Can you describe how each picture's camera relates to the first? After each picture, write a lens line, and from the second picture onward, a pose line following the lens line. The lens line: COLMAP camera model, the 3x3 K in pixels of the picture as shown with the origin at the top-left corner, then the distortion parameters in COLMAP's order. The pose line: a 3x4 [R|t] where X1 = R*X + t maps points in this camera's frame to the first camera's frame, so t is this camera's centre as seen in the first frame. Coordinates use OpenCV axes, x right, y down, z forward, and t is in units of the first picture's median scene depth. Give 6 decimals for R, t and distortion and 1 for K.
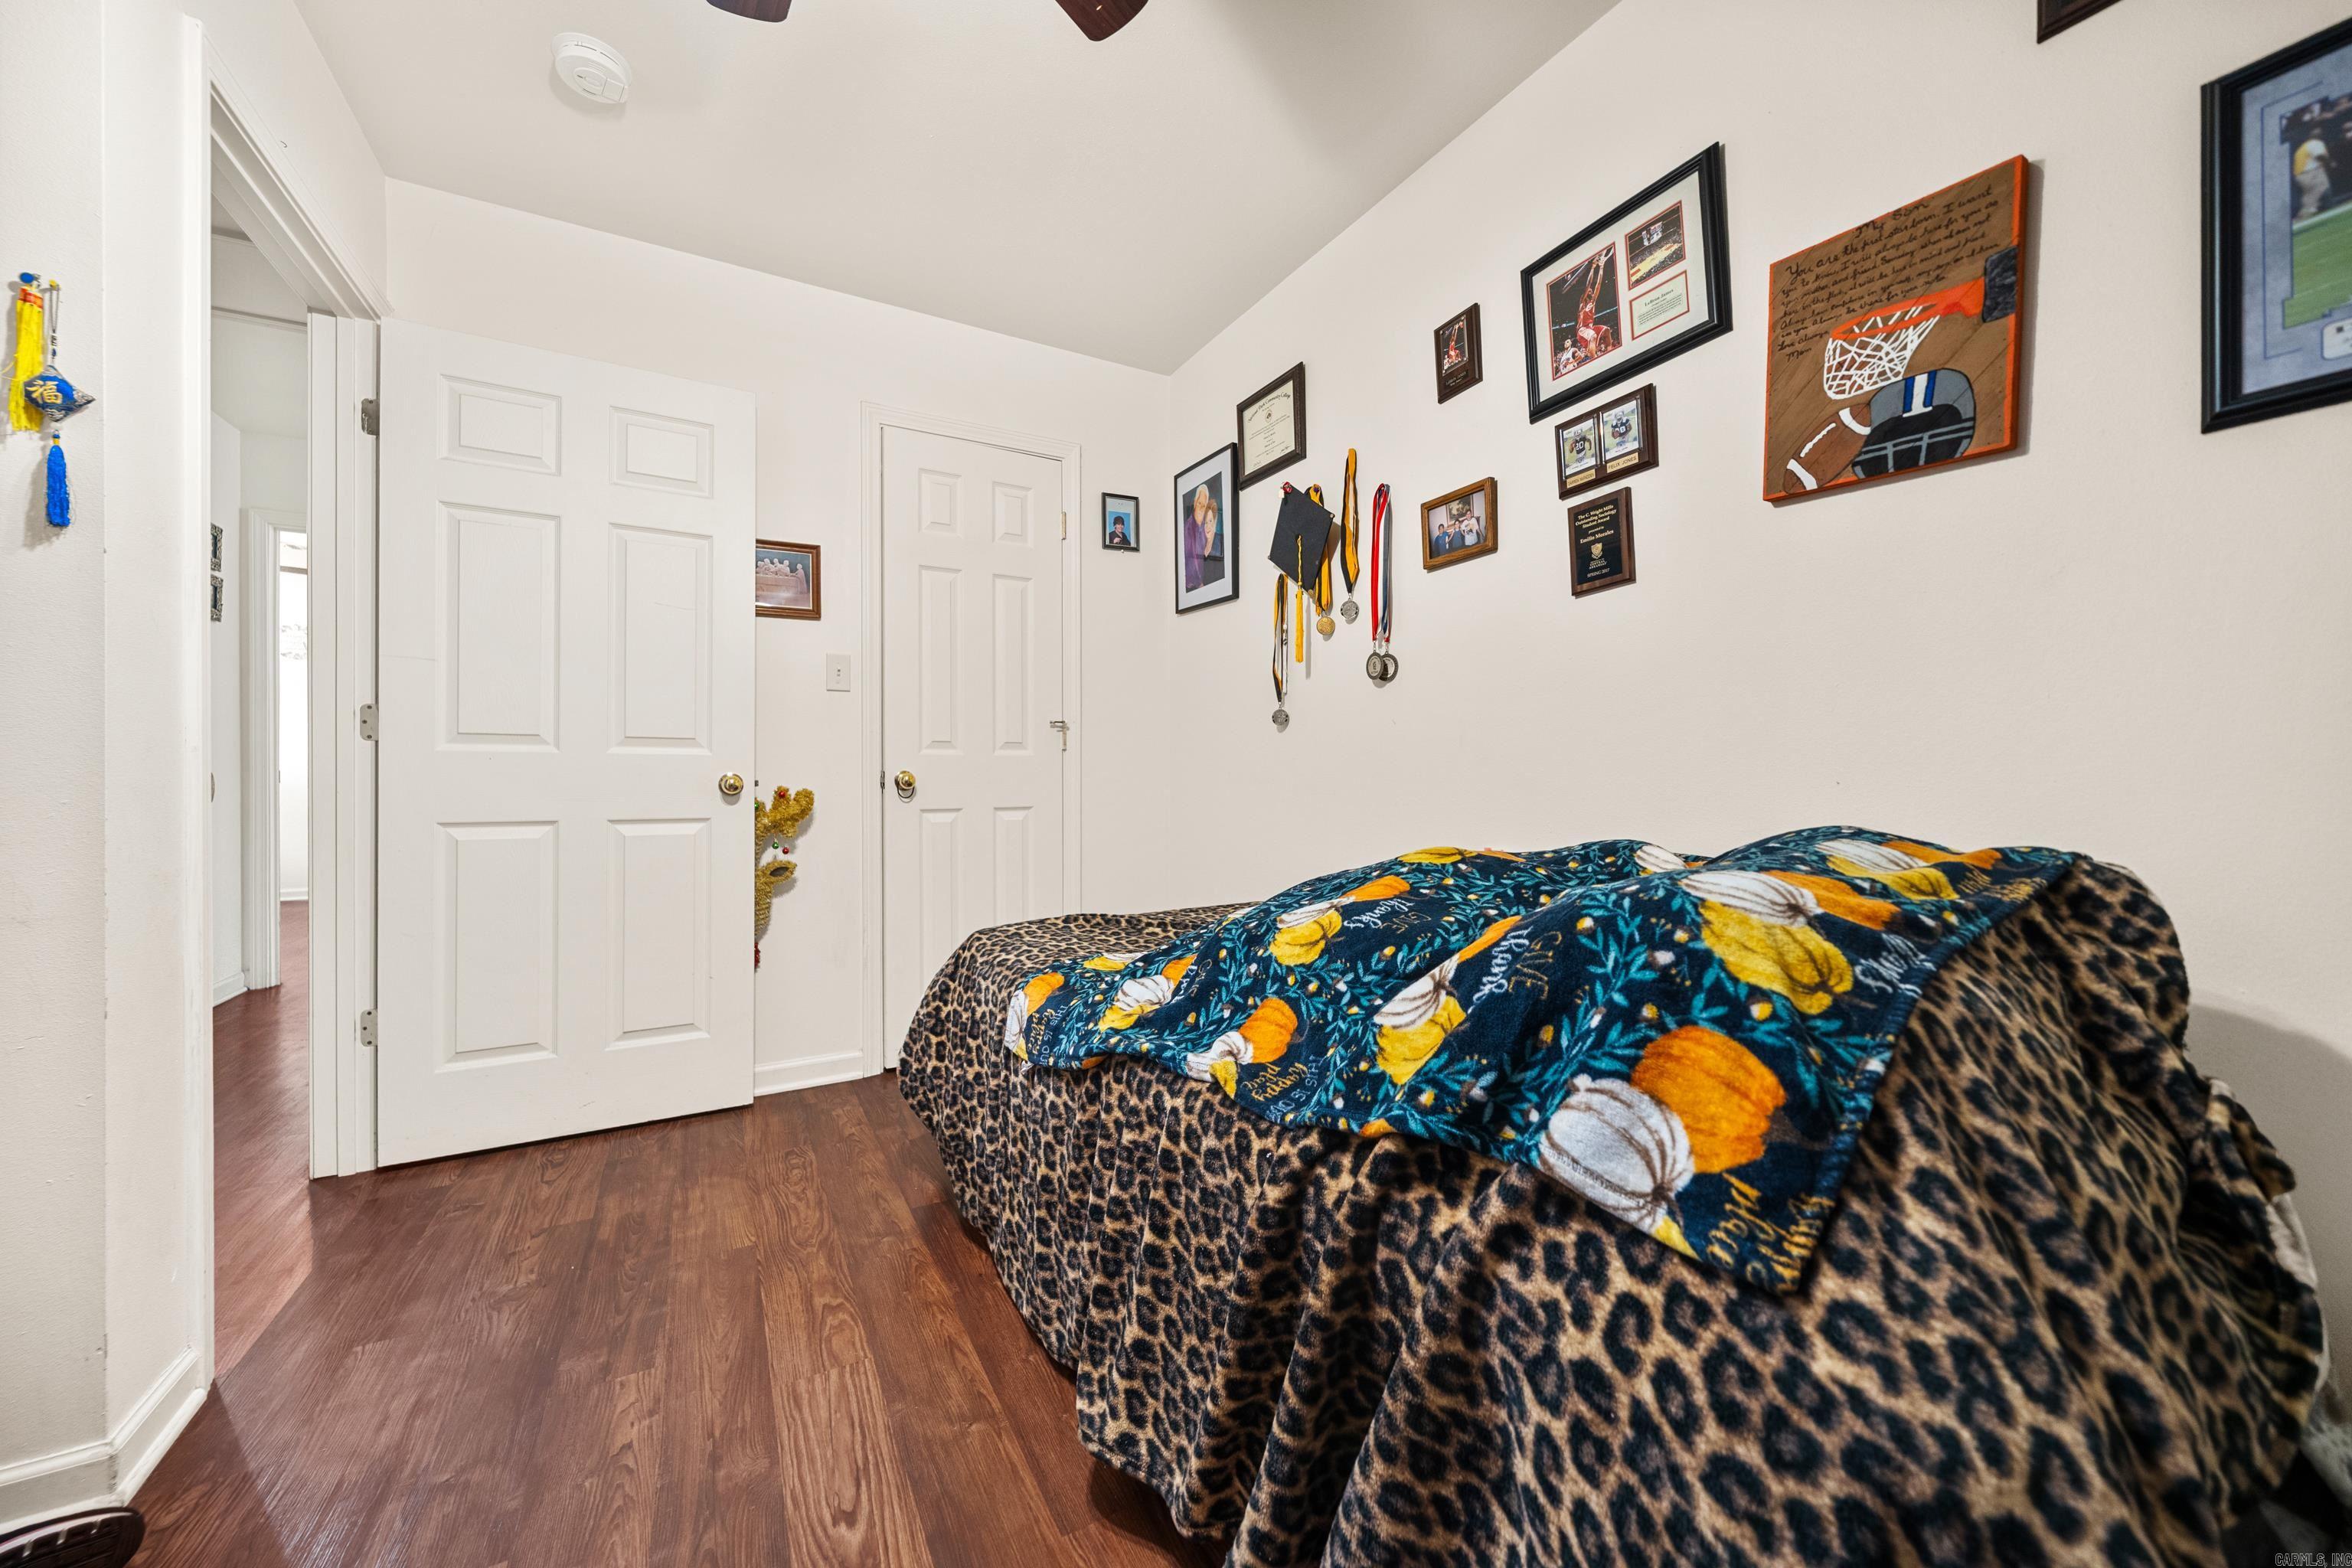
lens RADIAL K [[876.7, 0, 1202.4], [0, 876.7, 778.3], [0, 0, 1]] dist [-0.004495, -0.000058]
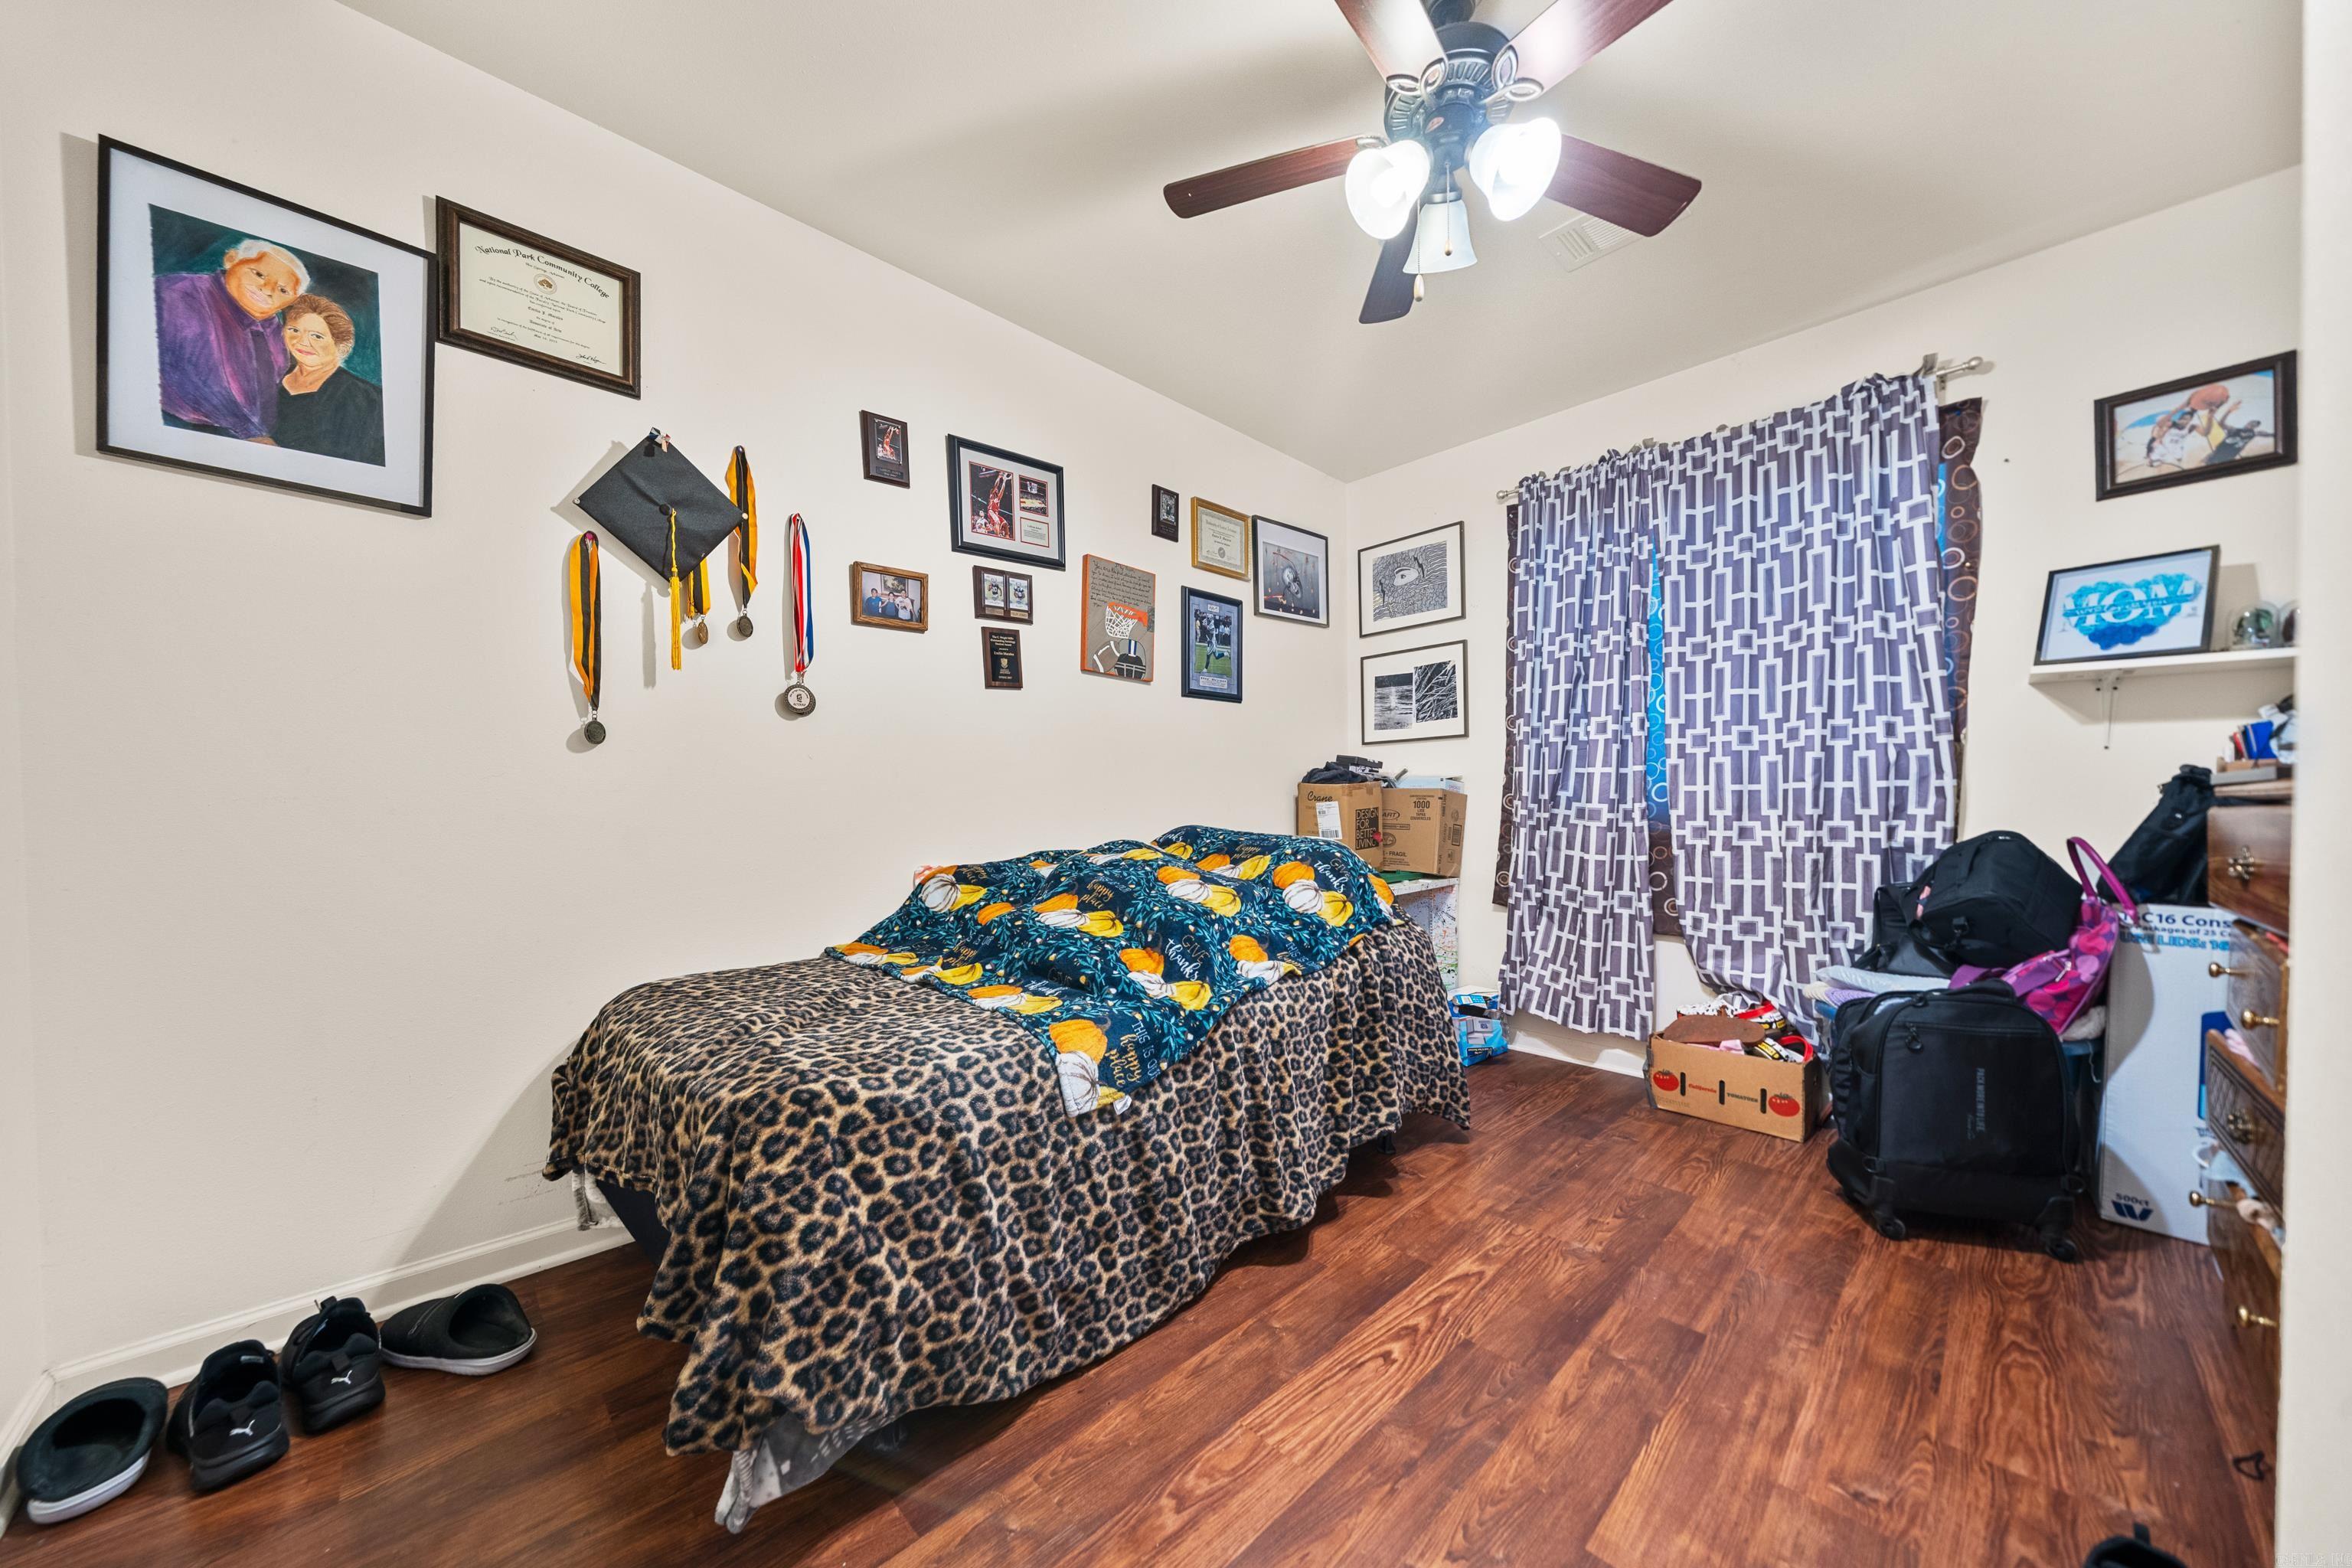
lens RADIAL K [[811.2, 0, 1167.3], [0, 811.2, 805.1], [0, 0, 1]] dist [-0.000863, -0.000052]
pose [[-0.236145, -0.004558, 0.971707, -1.132710], [0.004974, 0.999970, 0.005900, -0.016813], [-0.971705, 0.006227, -0.236115, 1.181766]]
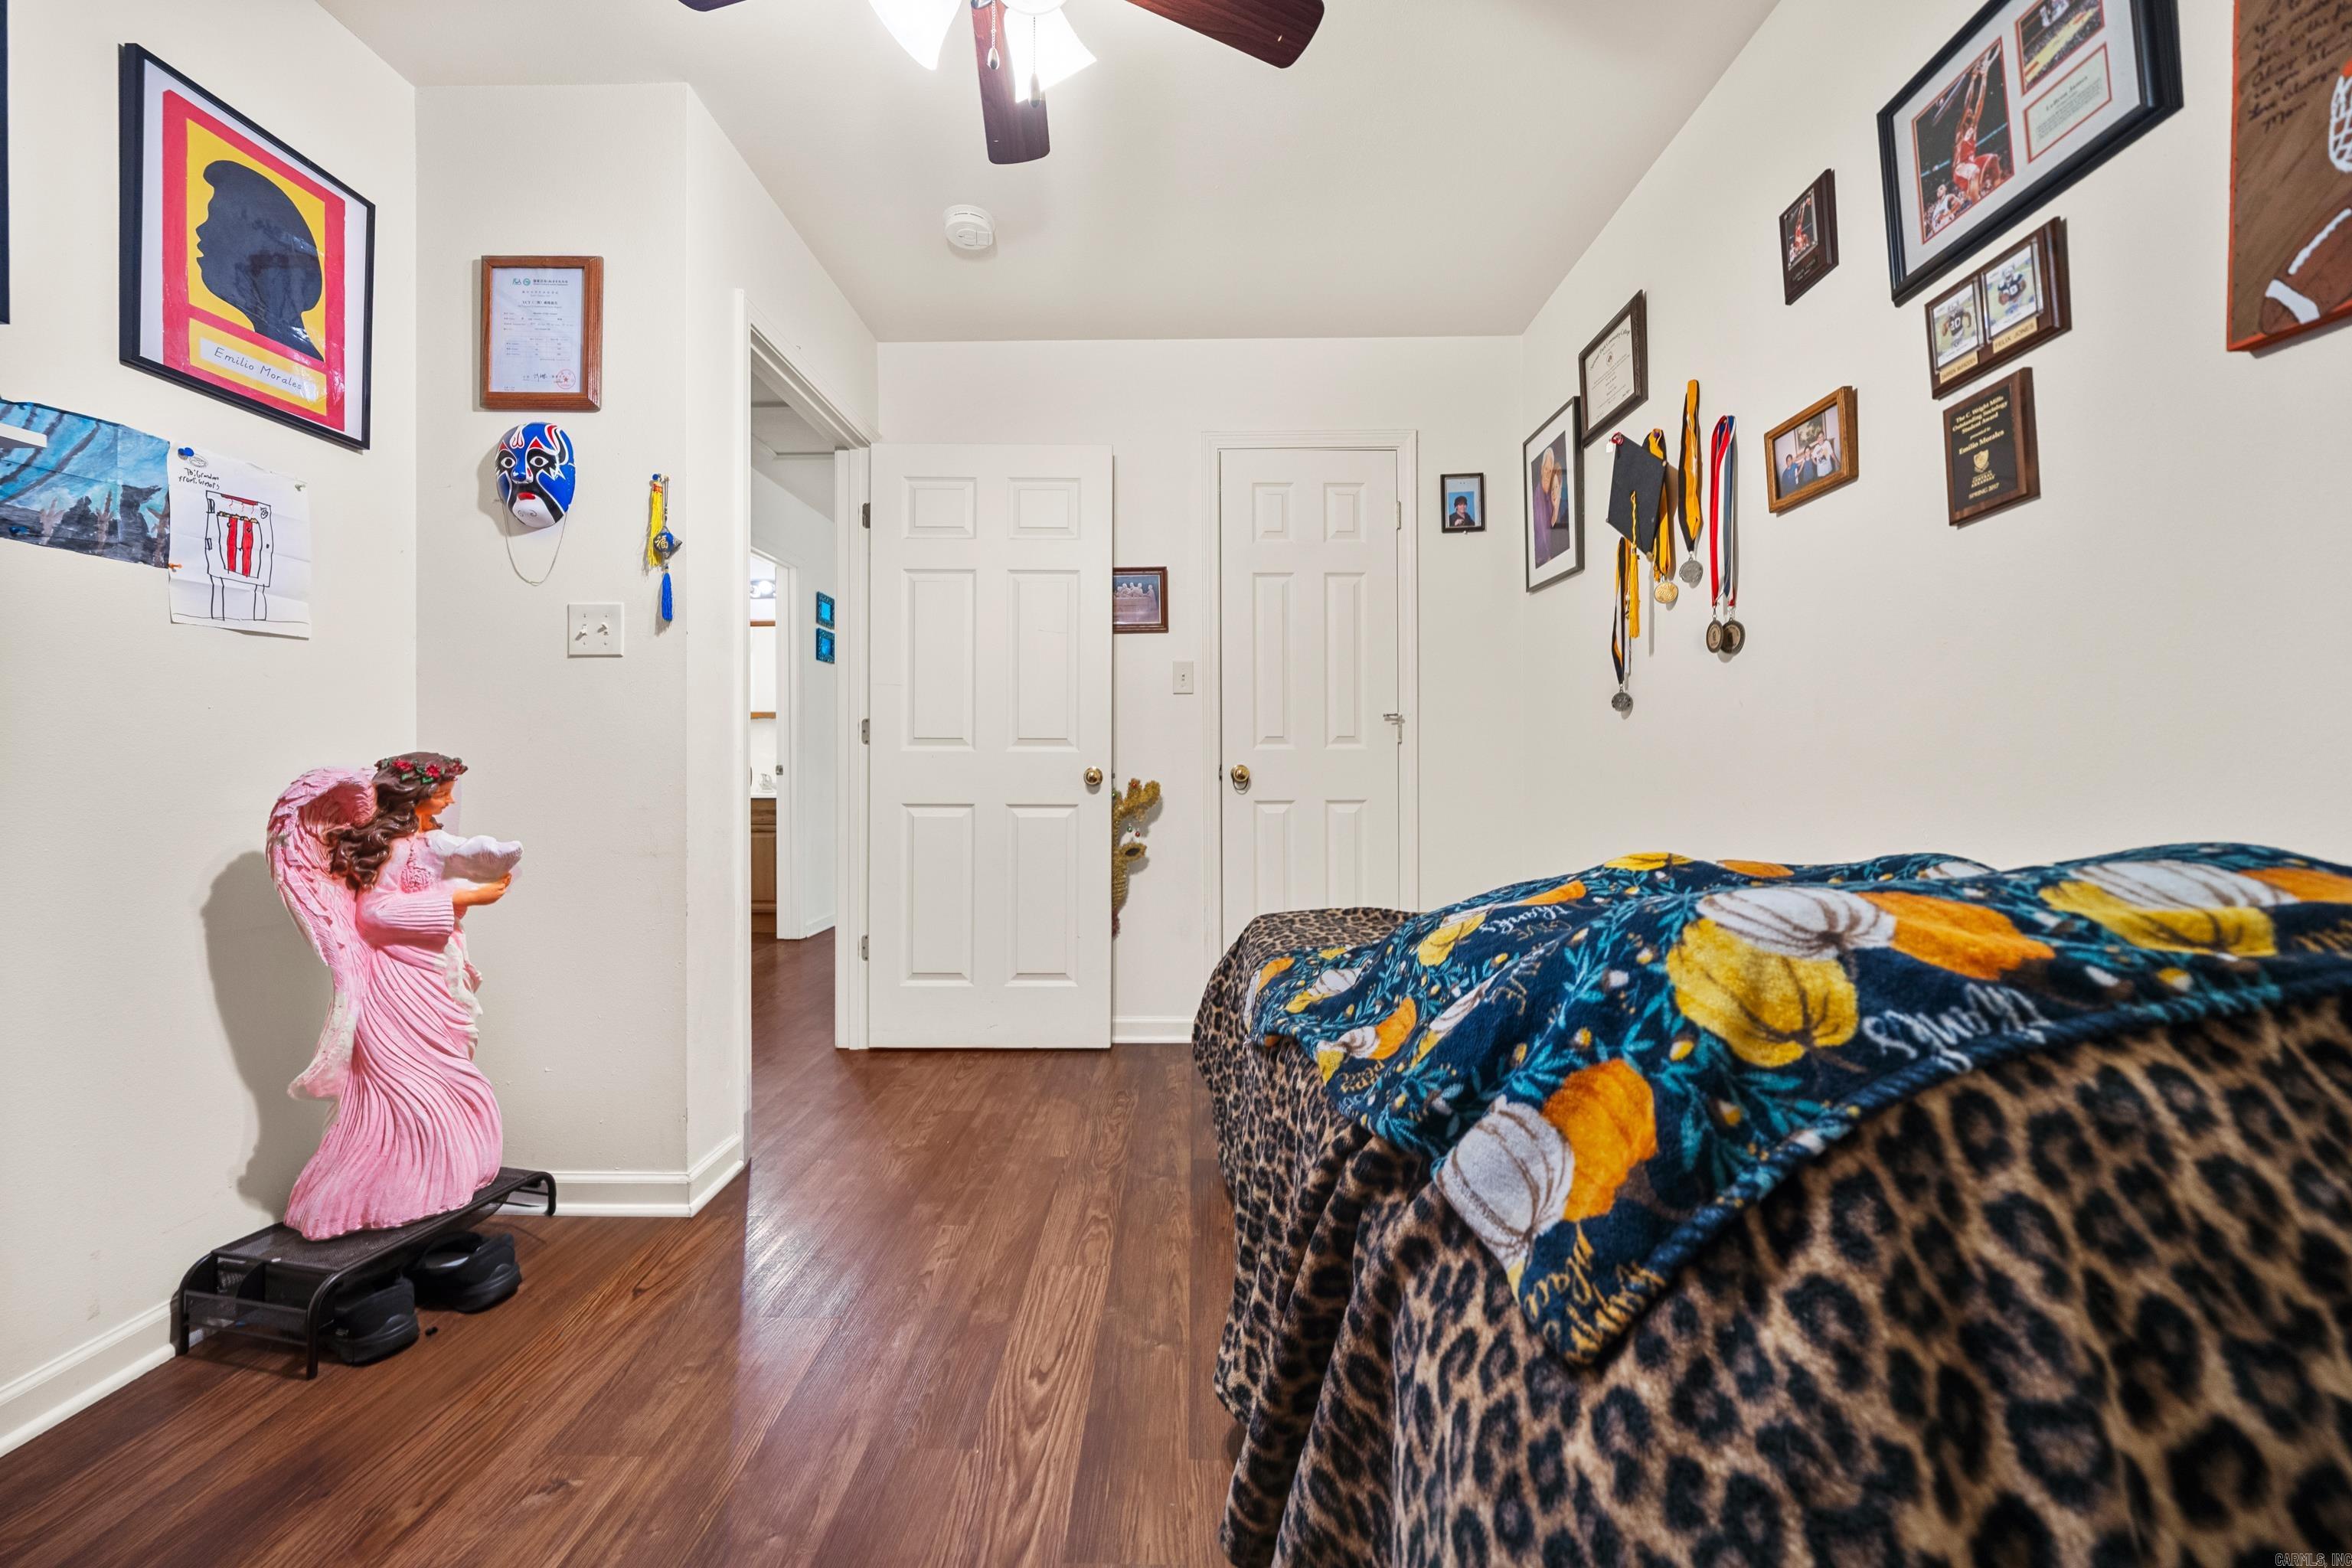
lens RADIAL K [[902.6, 0, 1180.1], [0, 902.6, 766.3], [0, 0, 1]] dist [-0.006038, 0.000637]
pose [[0.856989, -0.002232, -0.515331, 0.293208], [-0.001440, 0.999976, -0.006726, 0.001897], [0.515333, 0.006506, 0.856965, 0.011782]]
